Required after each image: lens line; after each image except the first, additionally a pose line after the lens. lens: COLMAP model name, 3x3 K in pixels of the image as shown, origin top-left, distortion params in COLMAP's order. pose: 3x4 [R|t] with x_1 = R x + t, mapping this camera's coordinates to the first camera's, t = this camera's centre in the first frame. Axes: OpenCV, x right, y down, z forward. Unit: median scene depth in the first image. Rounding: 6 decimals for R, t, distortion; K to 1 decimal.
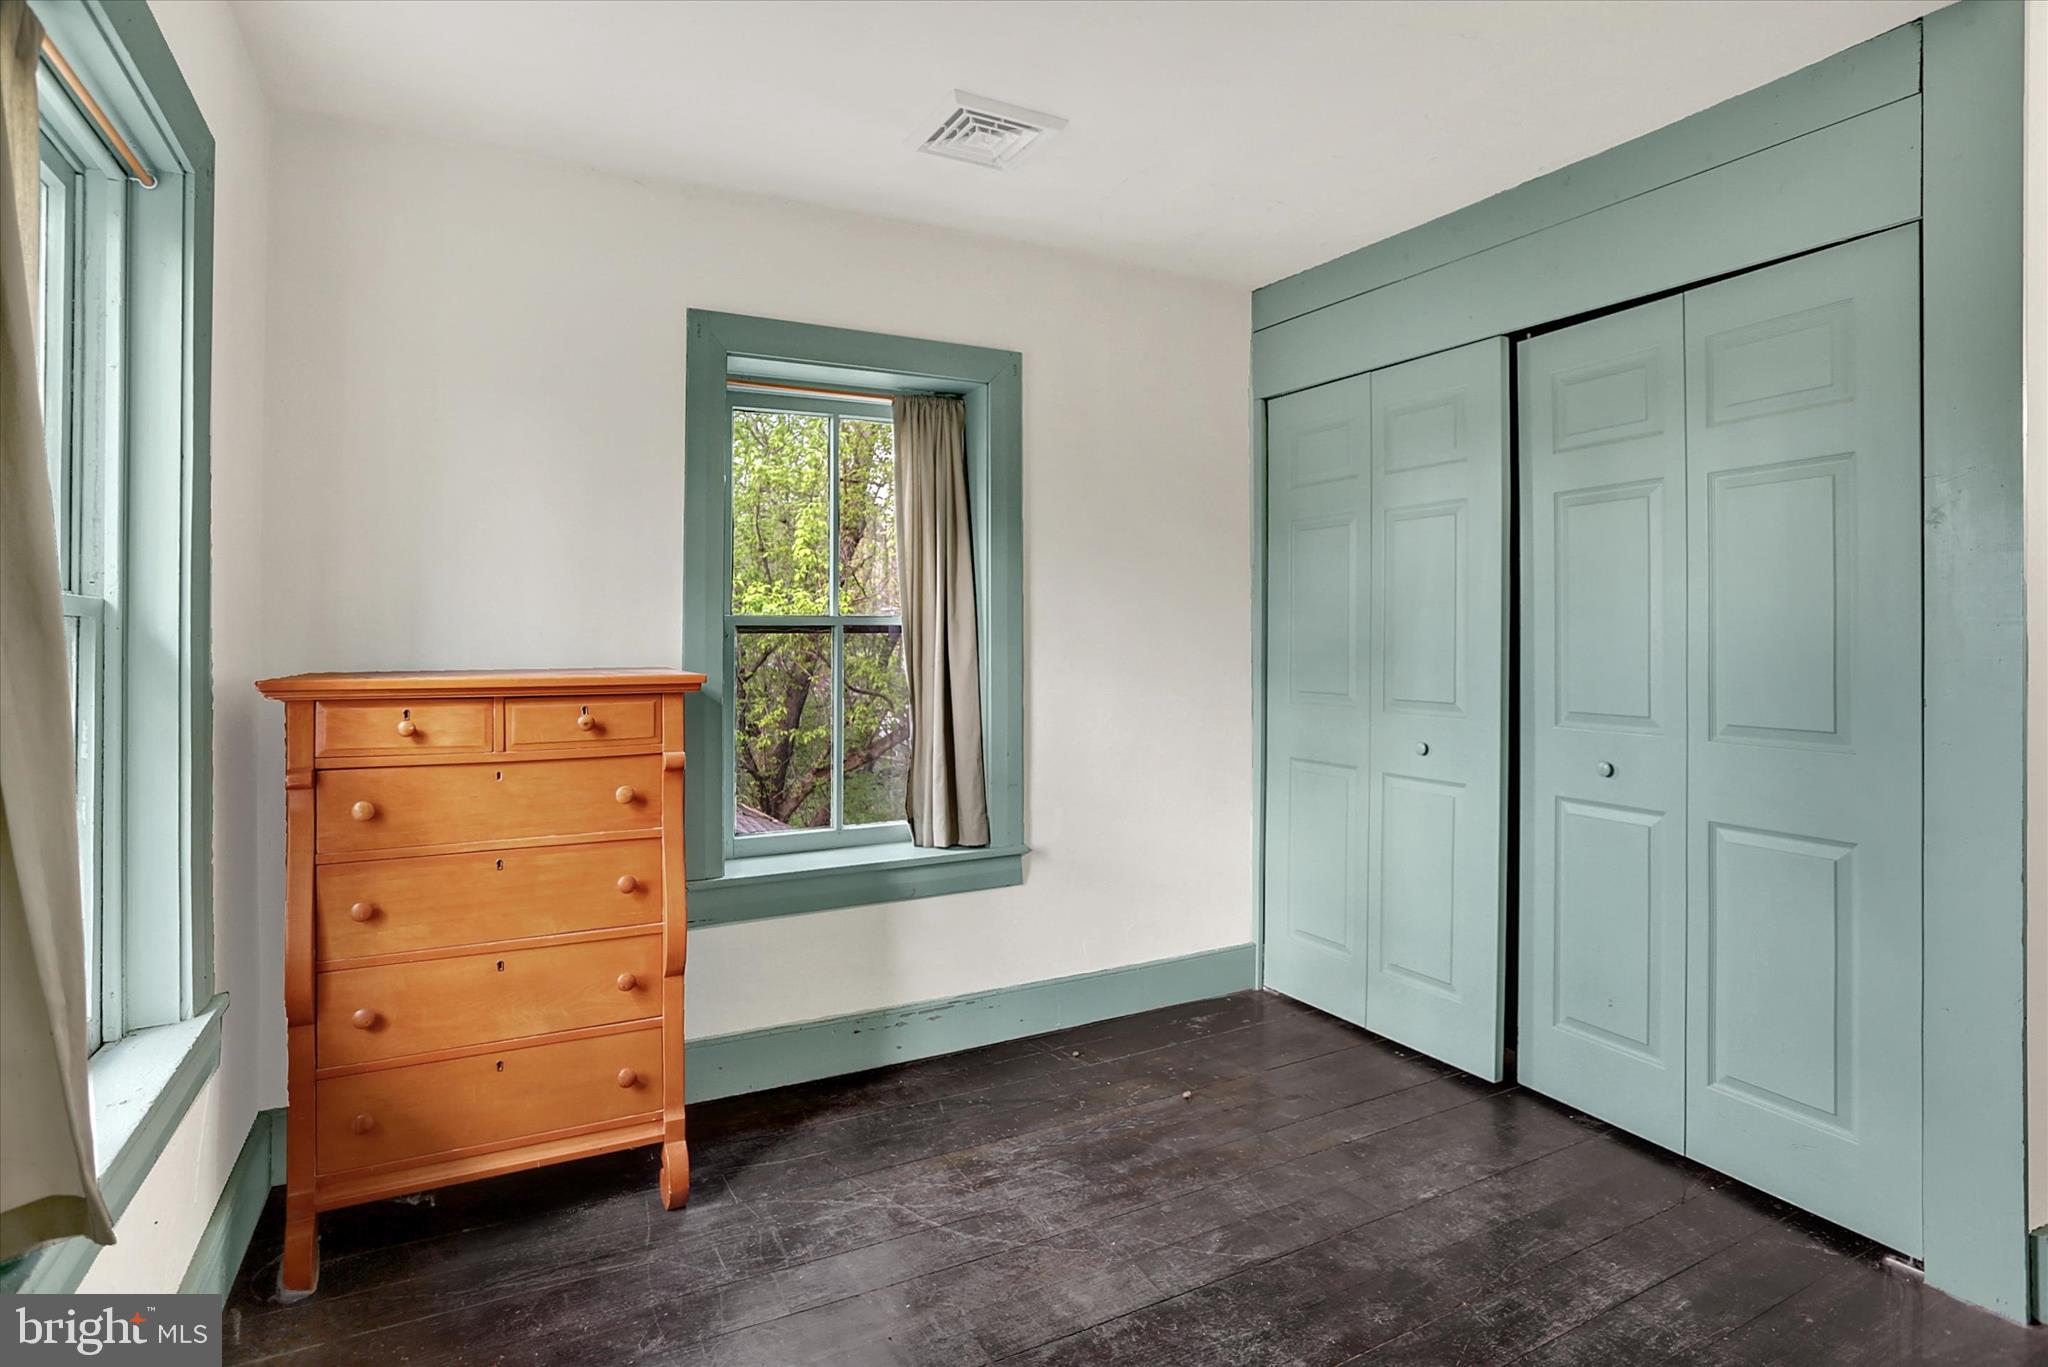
lens RADIAL K [[1043.3, 0, 1000.0], [0, 1043.3, 648.8], [0, 0, 1]] dist [-0.063262, 0.018798]
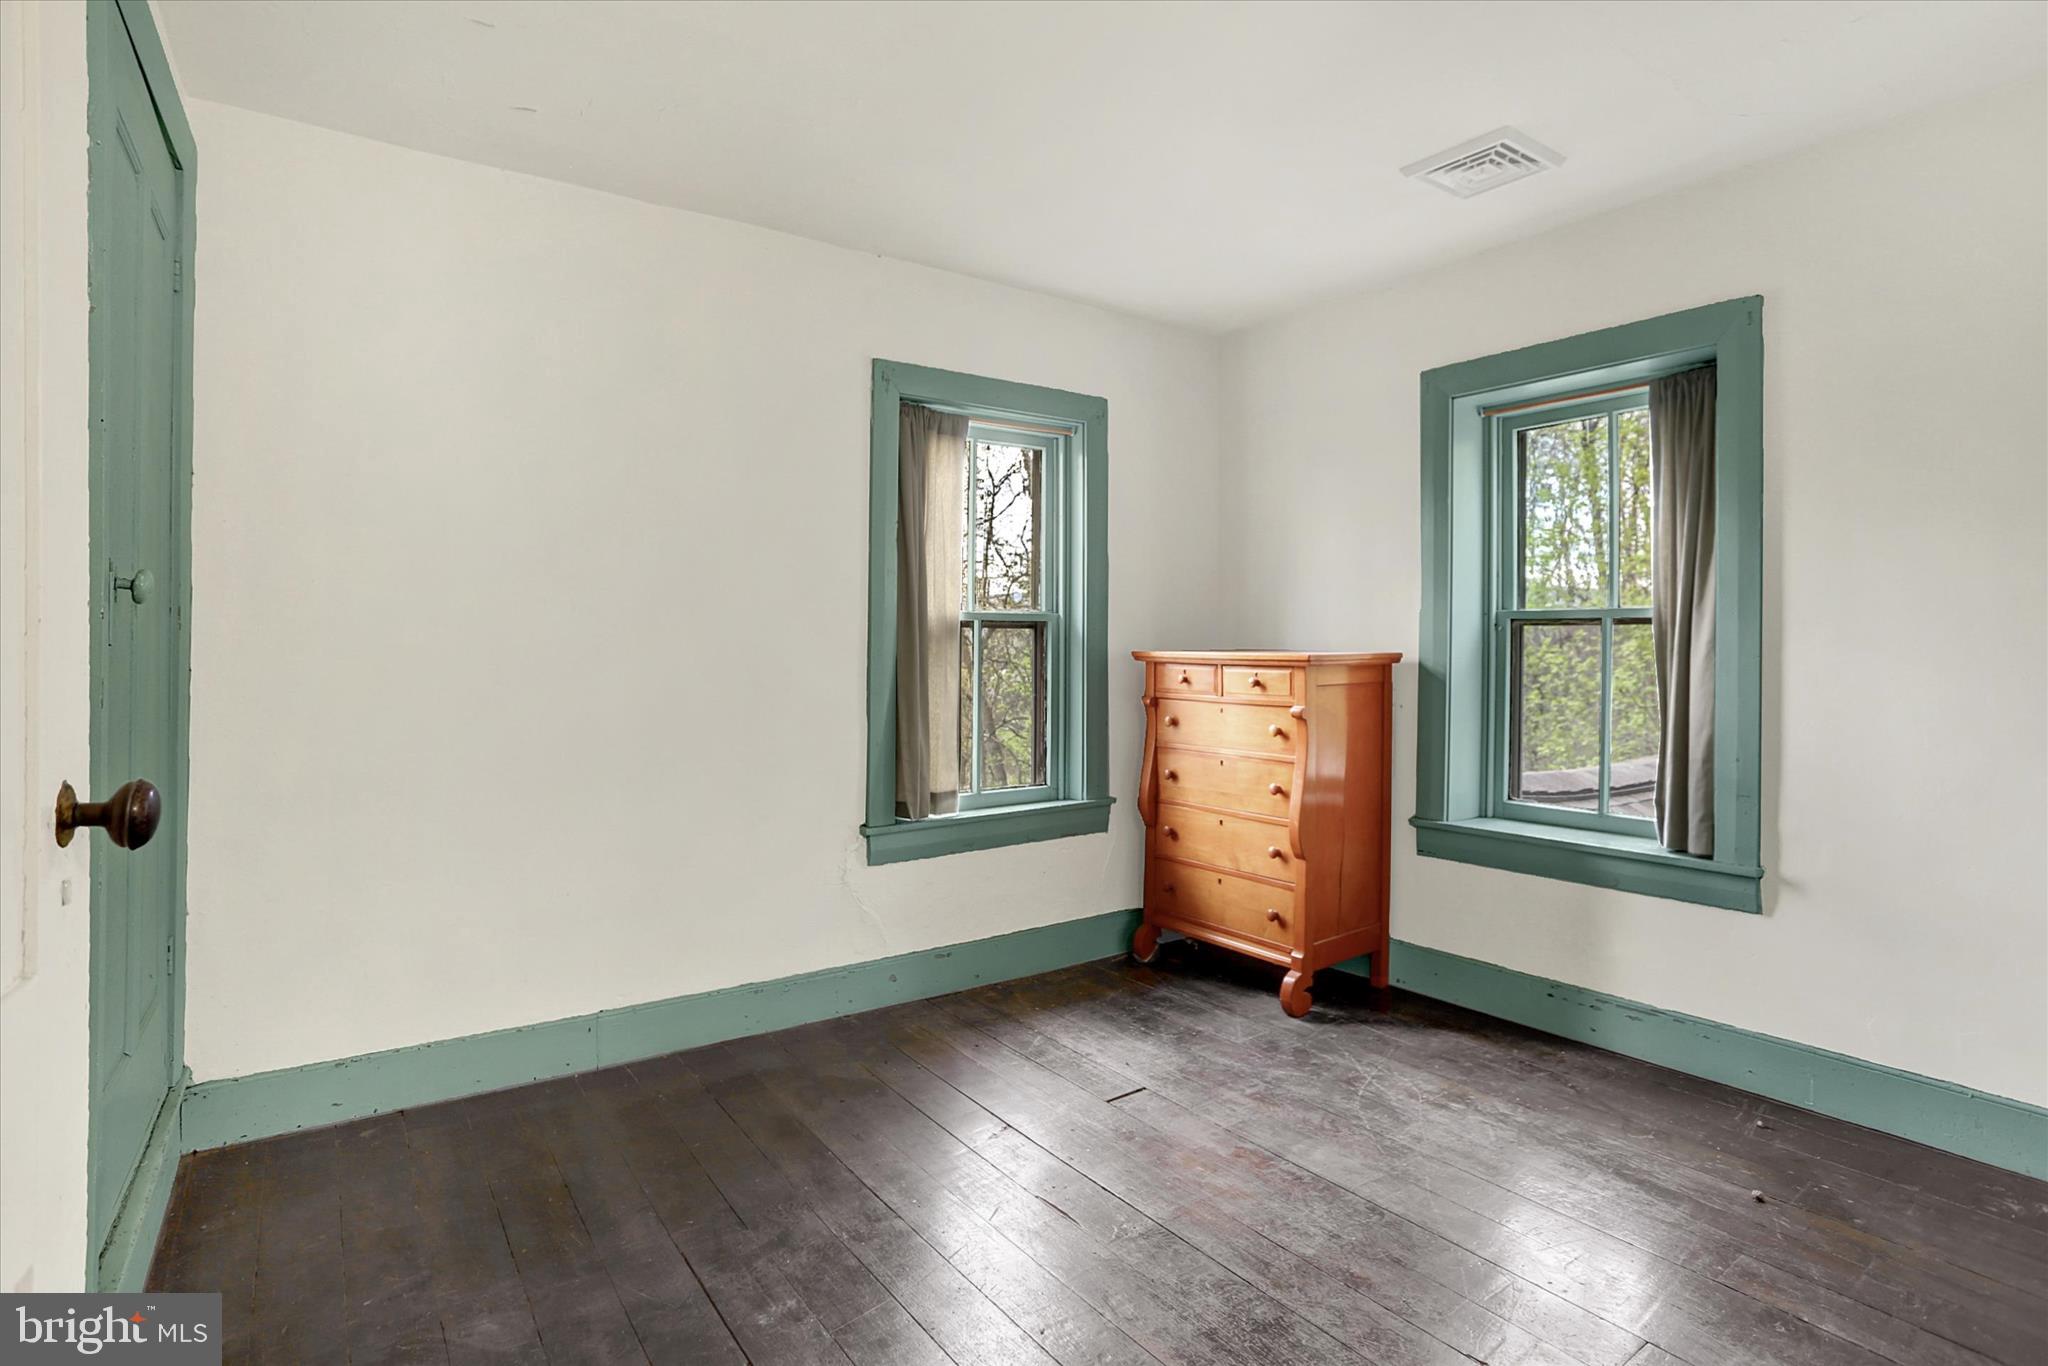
lens RADIAL K [[1043.3, 0, 1022.1], [0, 1043.3, 665.9], [0, 0, 1]] dist [-0.063262, 0.018798]
pose [[0.130771, 0.019921, -0.991212, 0.973419], [-0.013569, 0.999740, 0.018302, 0.018870], [0.991320, 0.011056, 0.131008, 0.365639]]
